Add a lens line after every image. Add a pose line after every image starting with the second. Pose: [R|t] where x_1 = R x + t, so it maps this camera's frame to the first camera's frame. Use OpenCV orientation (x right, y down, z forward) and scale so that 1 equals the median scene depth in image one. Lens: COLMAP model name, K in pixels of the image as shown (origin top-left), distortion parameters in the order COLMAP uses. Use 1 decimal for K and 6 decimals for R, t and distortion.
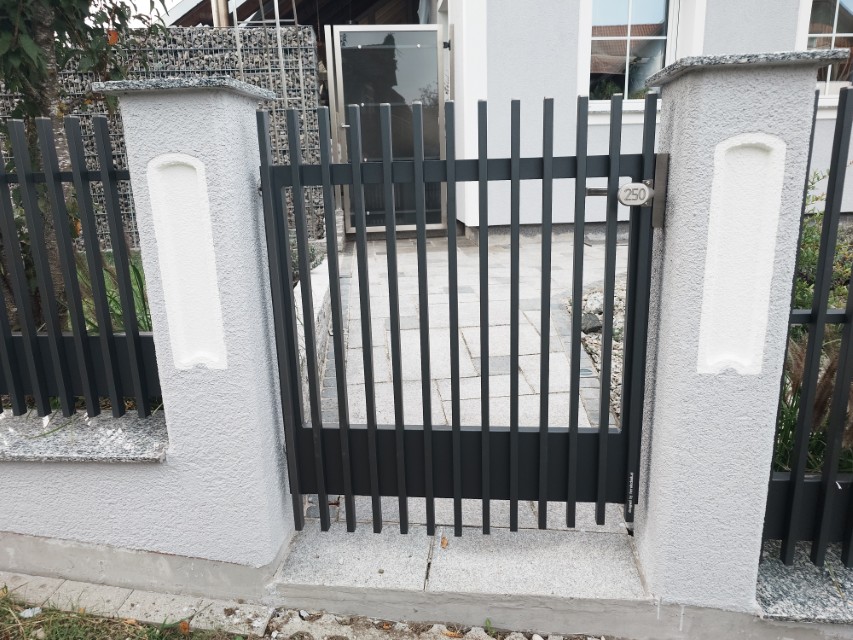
lens RADIAL K [[595.8, 0, 426.5], [0, 595.8, 320.0], [0, 0, 1]] dist [-0.001773, -0.001660]
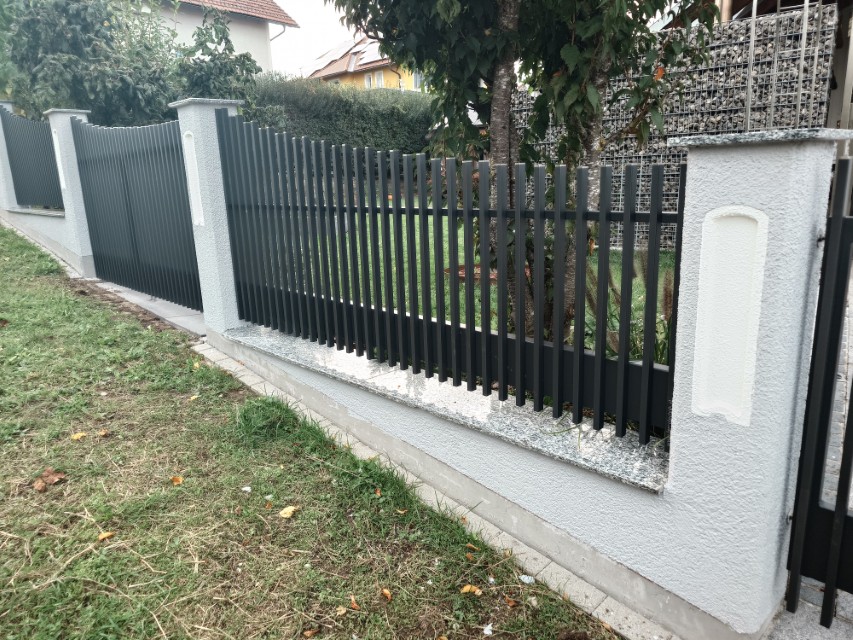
lens RADIAL K [[595.8, 0, 426.5], [0, 595.8, 320.0], [0, 0, 1]] dist [-0.001773, -0.001660]
pose [[0.762688, 0.151338, -0.628812, -0.138169], [-0.140620, 0.987782, 0.067173, -0.071281], [0.631295, 0.037191, 0.774650, -0.071608]]
